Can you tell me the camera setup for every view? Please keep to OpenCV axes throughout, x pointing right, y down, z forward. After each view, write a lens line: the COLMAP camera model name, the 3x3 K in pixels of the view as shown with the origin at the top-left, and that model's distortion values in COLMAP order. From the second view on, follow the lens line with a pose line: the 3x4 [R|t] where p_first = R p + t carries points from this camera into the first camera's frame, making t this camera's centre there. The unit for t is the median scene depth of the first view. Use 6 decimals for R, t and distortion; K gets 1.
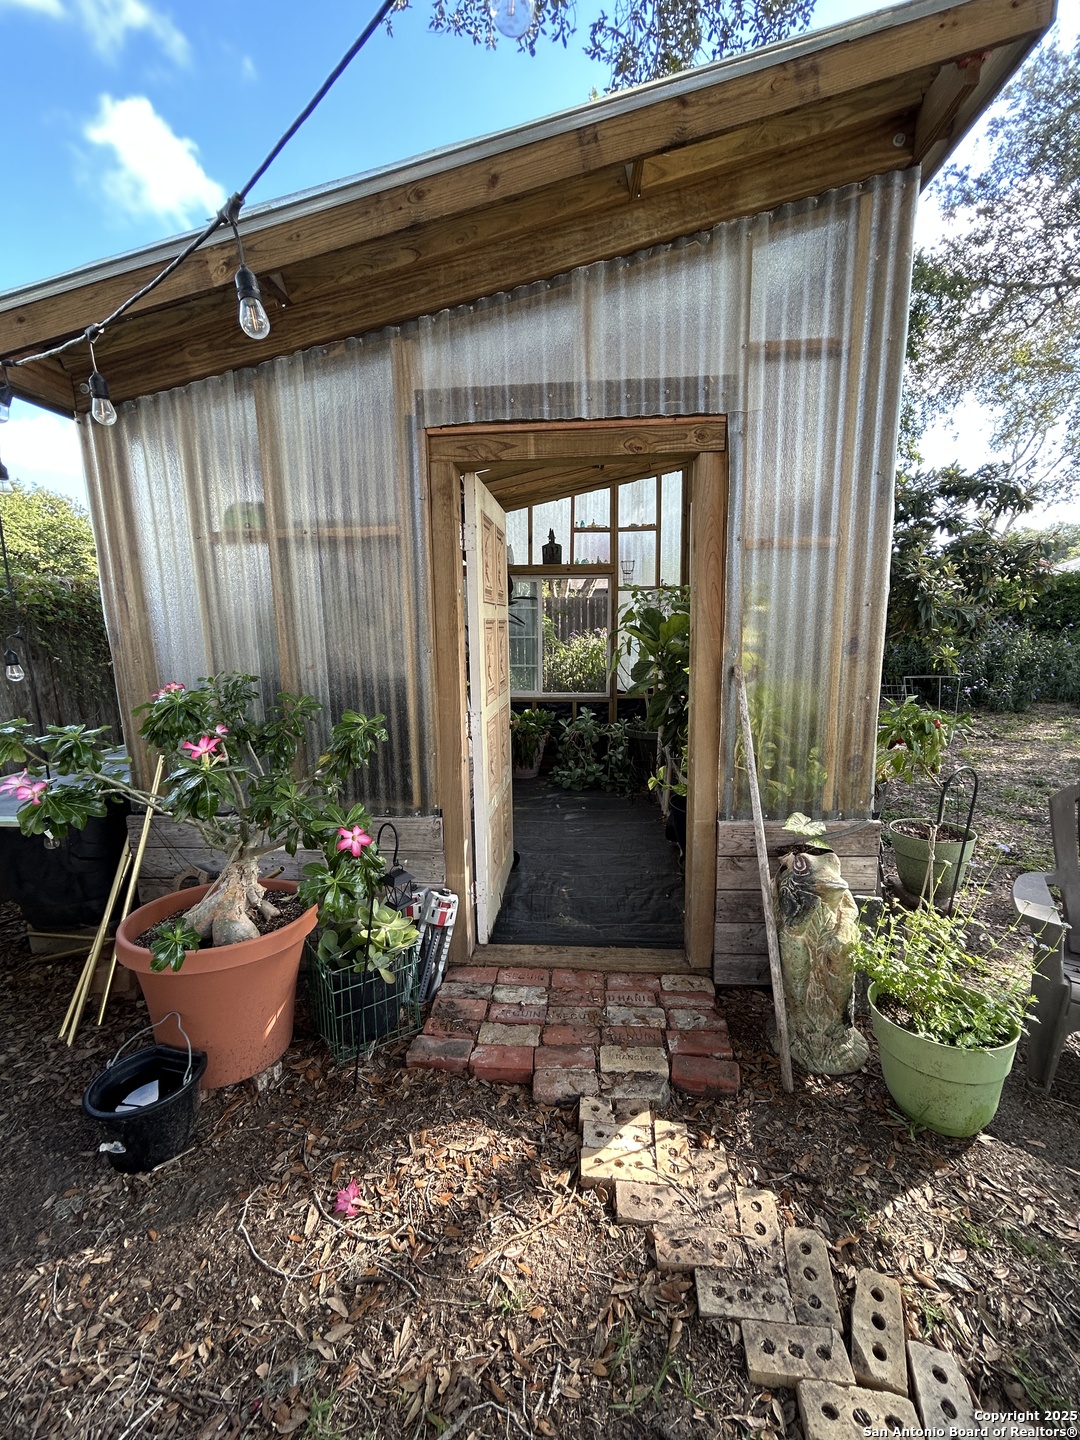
lens RADIAL K [[592.7, 0, 540.4], [0, 592.7, 720.3], [0, 0, 1]] dist [0.001479, -0.000055]
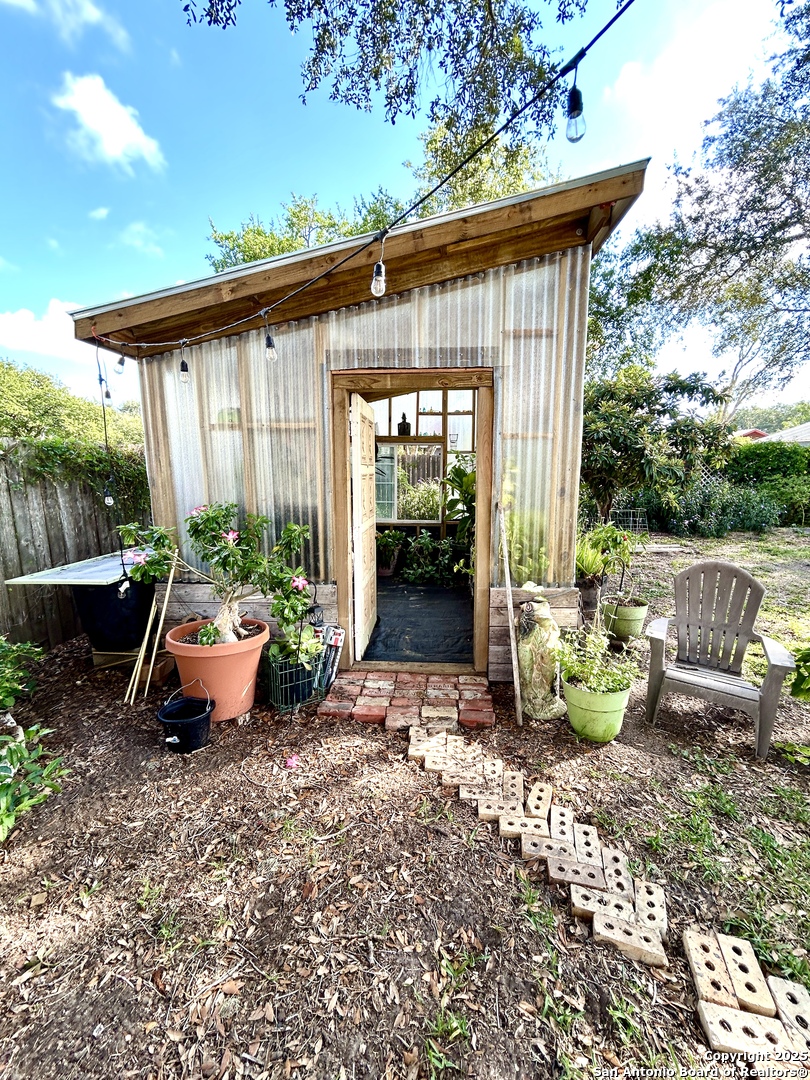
lens RADIAL K [[444.5, 0, 405.5], [0, 444.5, 541.5], [0, 0, 1]] dist [0.001479, -0.000055]
pose [[0.999803, 0.010816, 0.016627, 0.019988], [-0.010714, 0.999923, -0.006246, 0.043621], [-0.016693, 0.006067, 0.999842, -0.381849]]
